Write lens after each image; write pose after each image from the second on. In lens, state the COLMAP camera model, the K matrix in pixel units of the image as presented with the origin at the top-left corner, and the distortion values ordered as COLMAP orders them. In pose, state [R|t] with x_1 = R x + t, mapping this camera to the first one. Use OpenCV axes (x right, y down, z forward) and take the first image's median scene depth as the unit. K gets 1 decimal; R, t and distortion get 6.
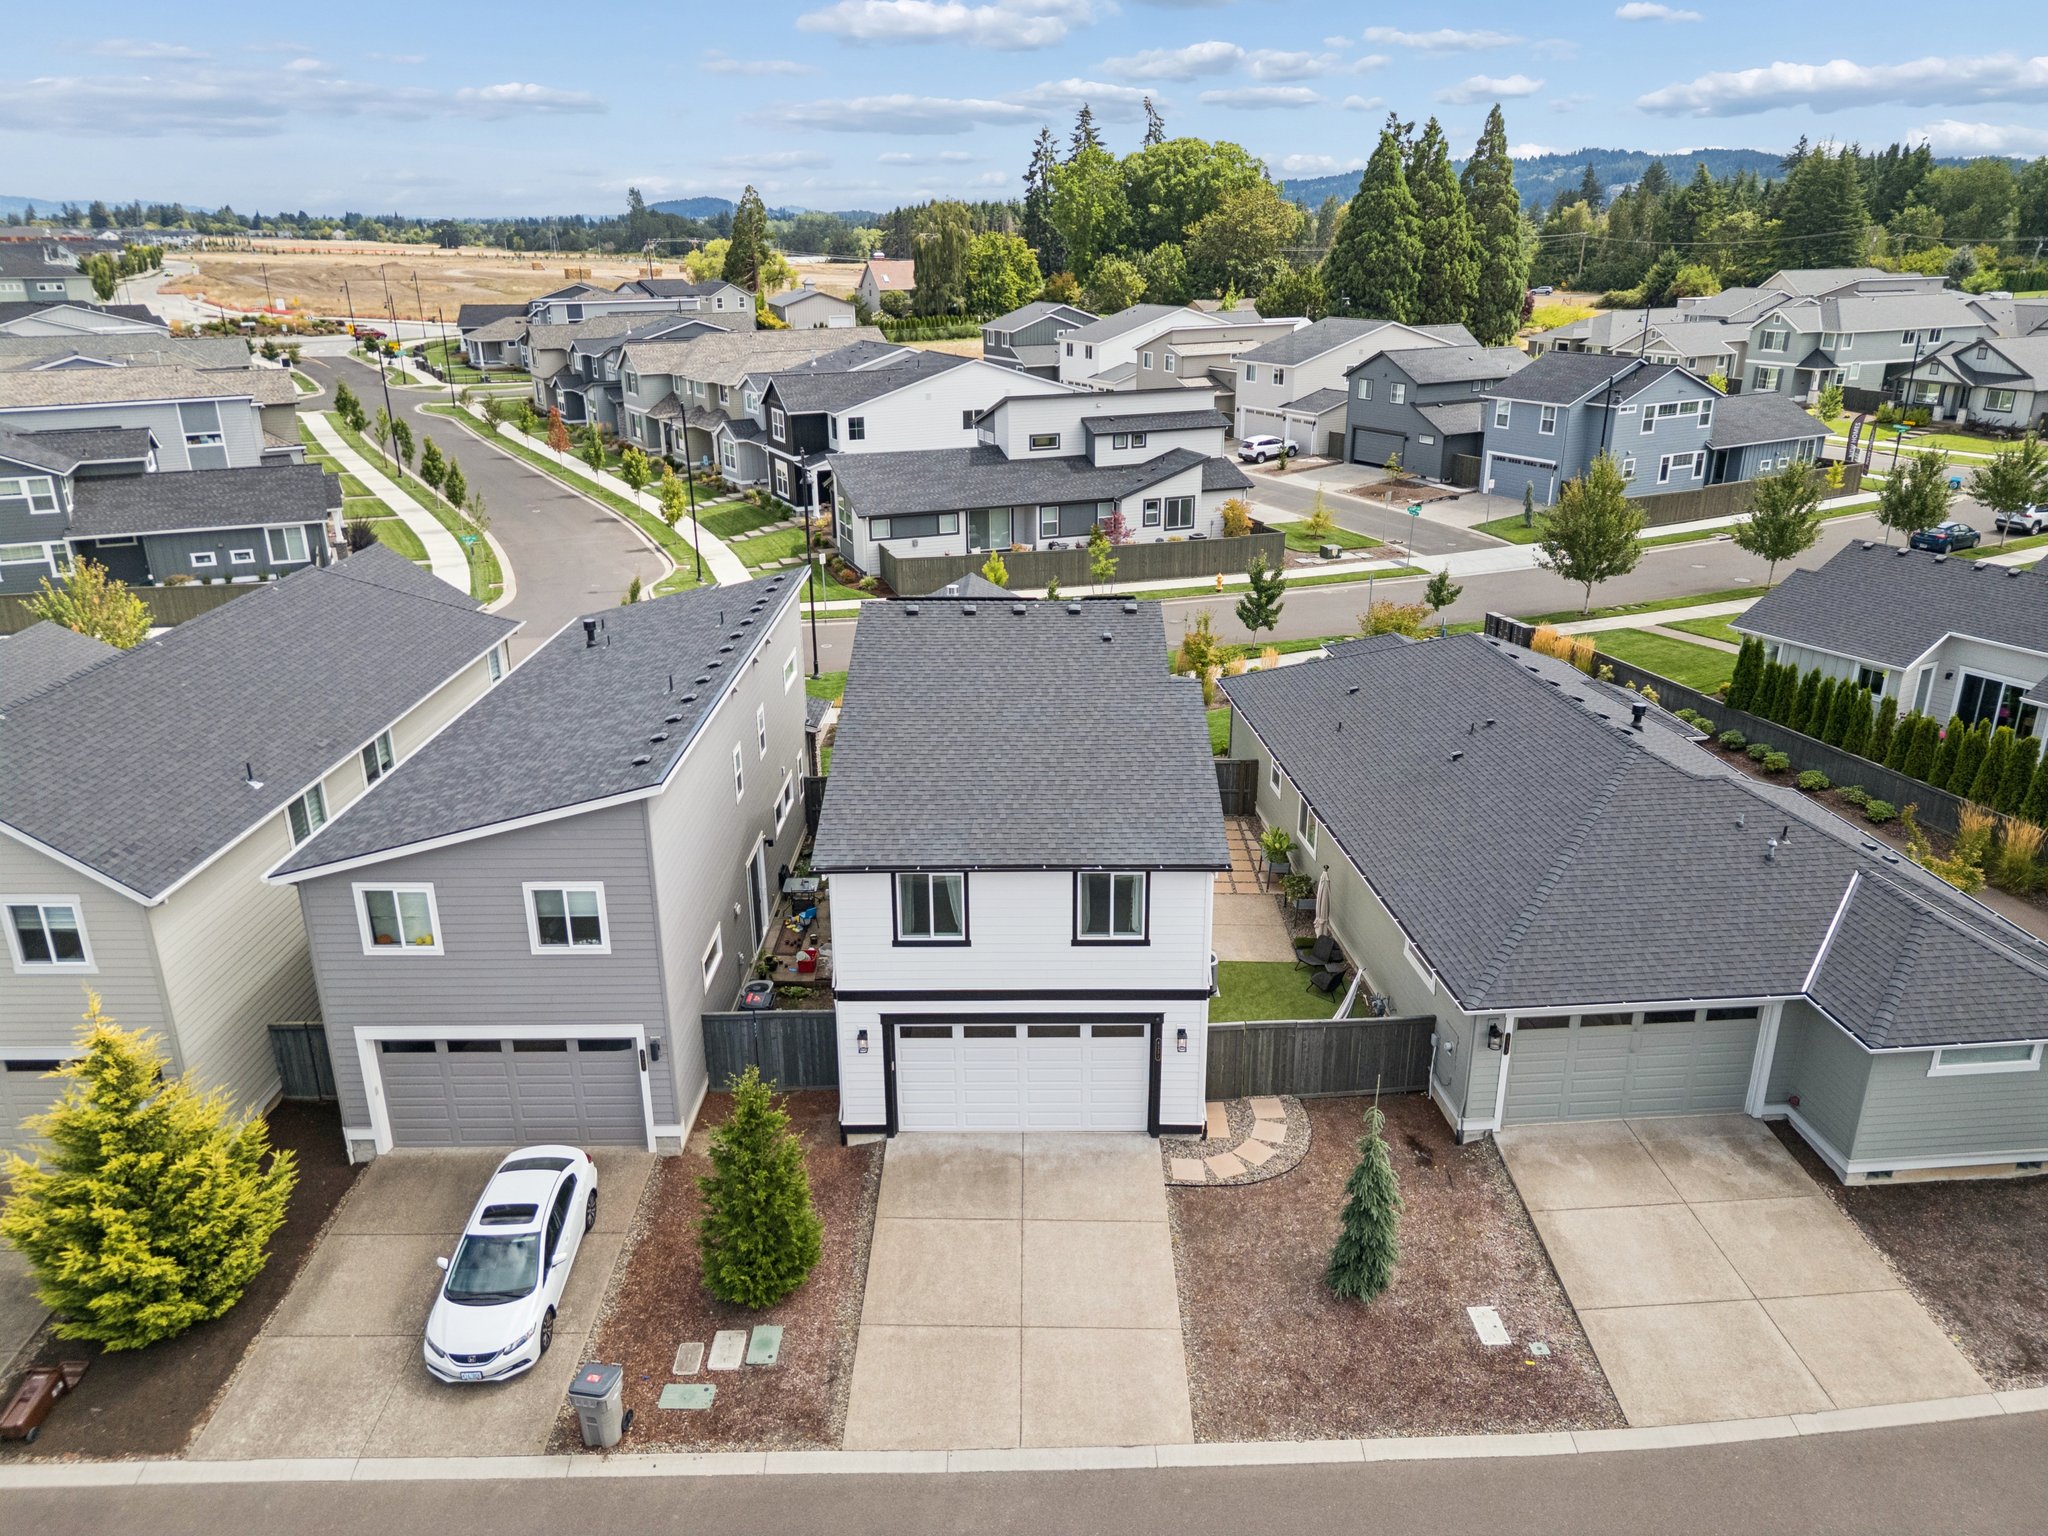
lens RADIAL K [[1453.4, 0, 1060.8], [0, 1453.4, 870.6], [0, 0, 1]] dist [0.059136, -0.041960]
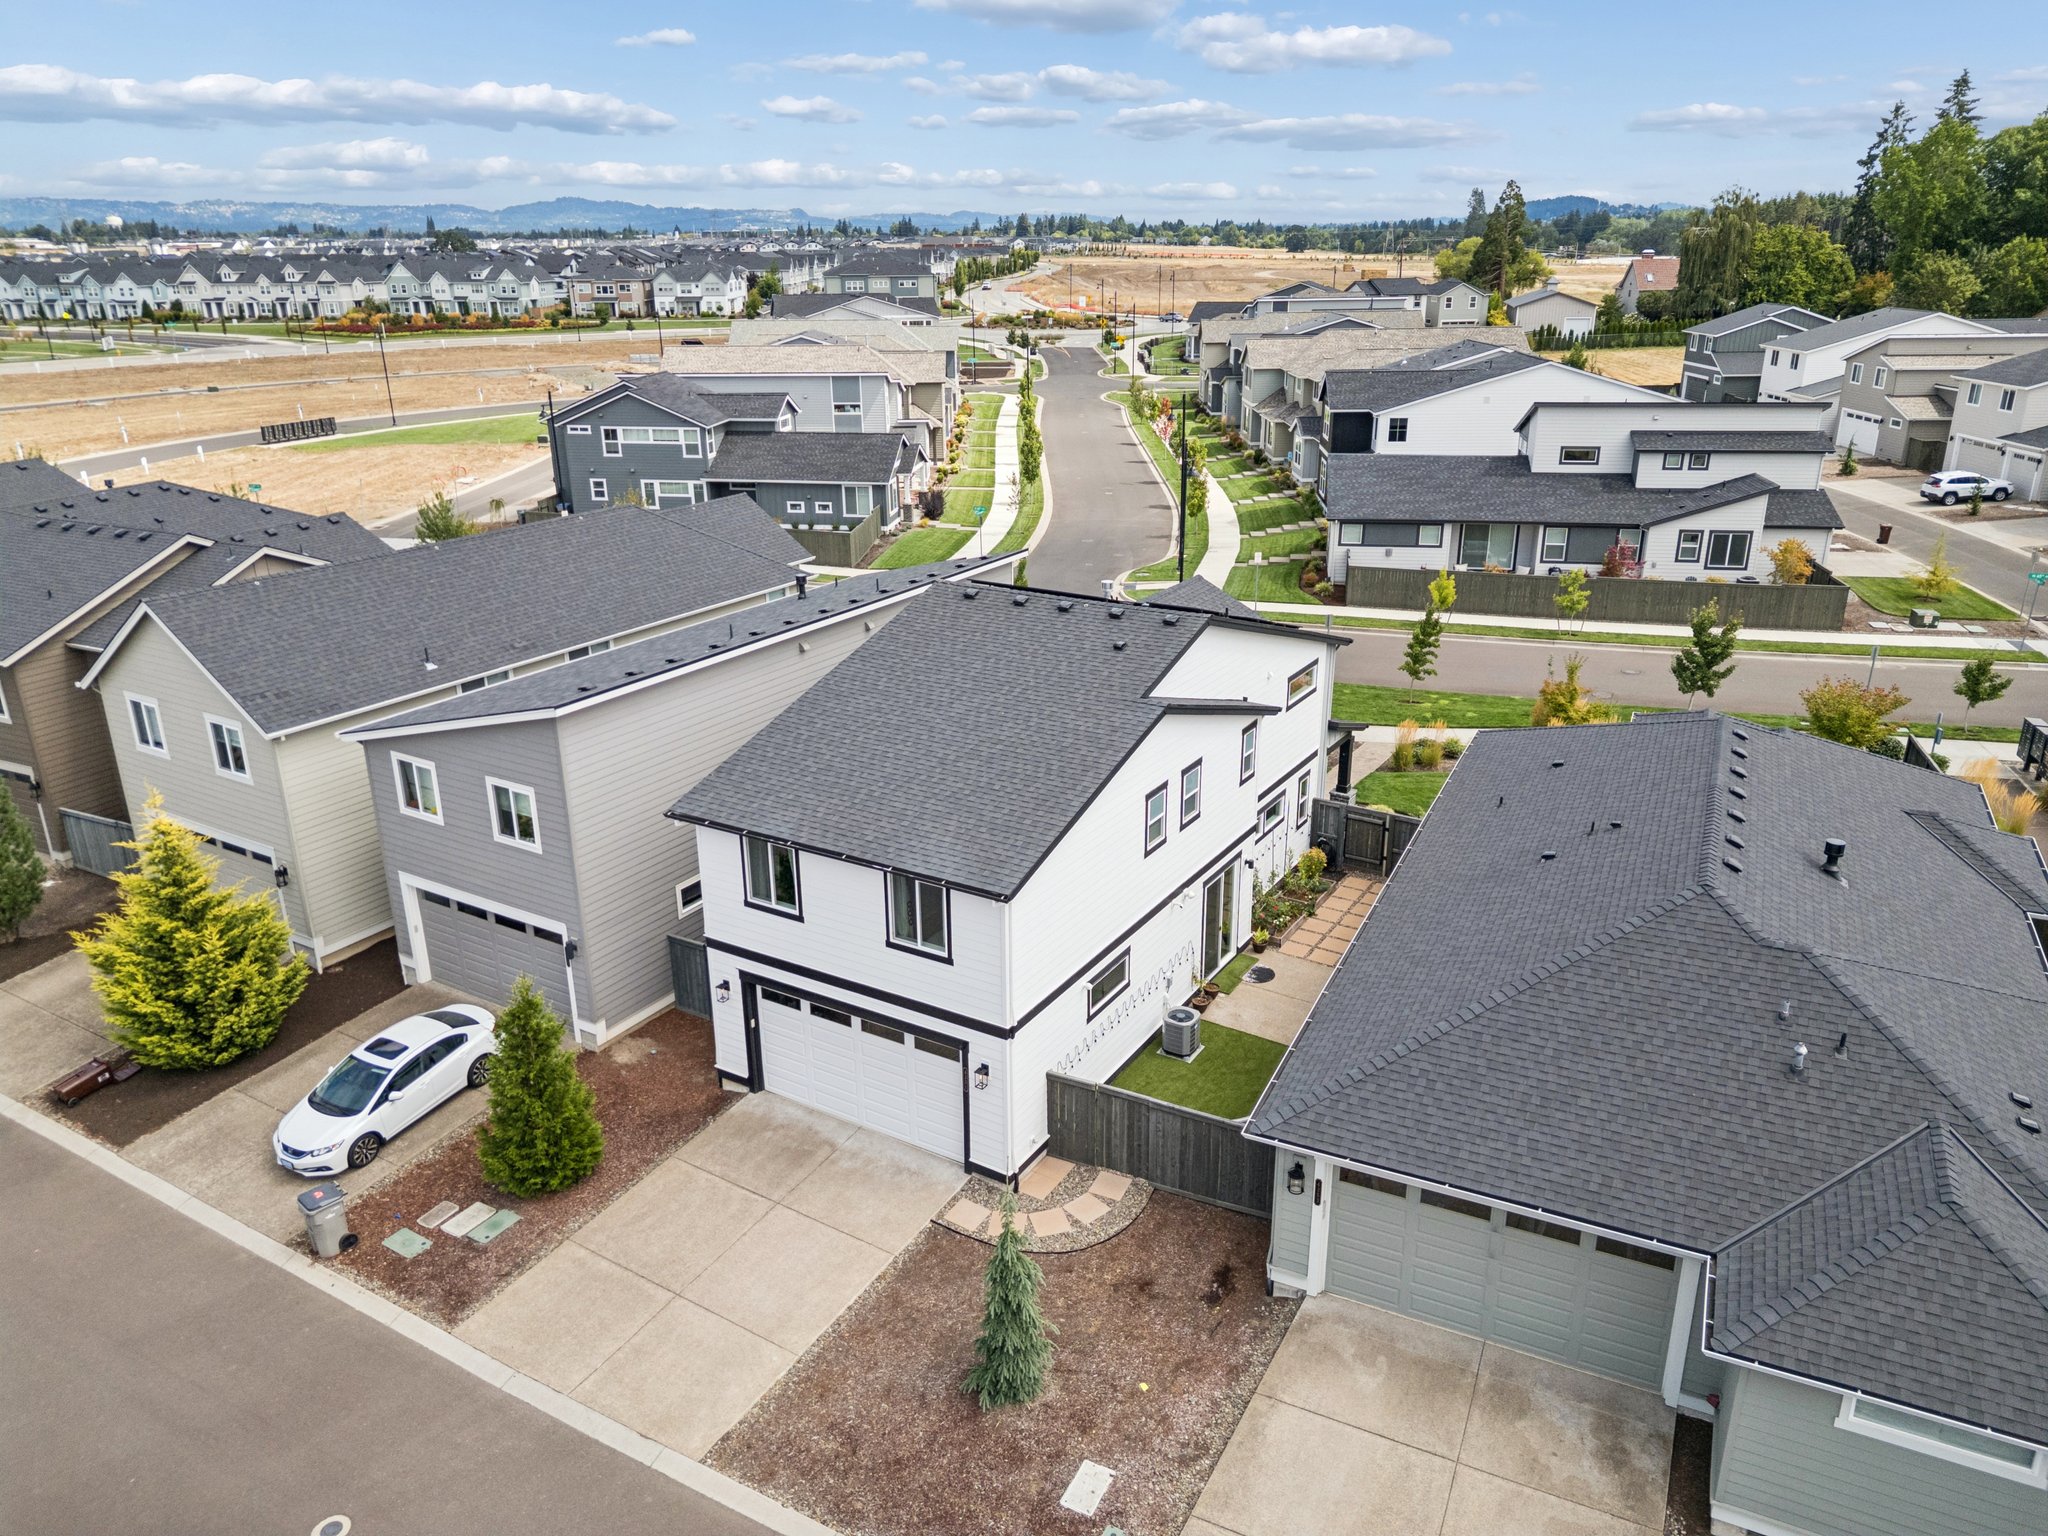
lens RADIAL K [[1453.4, 0, 1008.2], [0, 1453.4, 876.5], [0, 0, 1]] dist [0.059136, -0.041960]
pose [[0.846155, 0.213705, -0.488214, 0.236497], [-0.212929, 0.975351, 0.057896, -0.029218], [0.488552, 0.054966, 0.870802, 0.088763]]
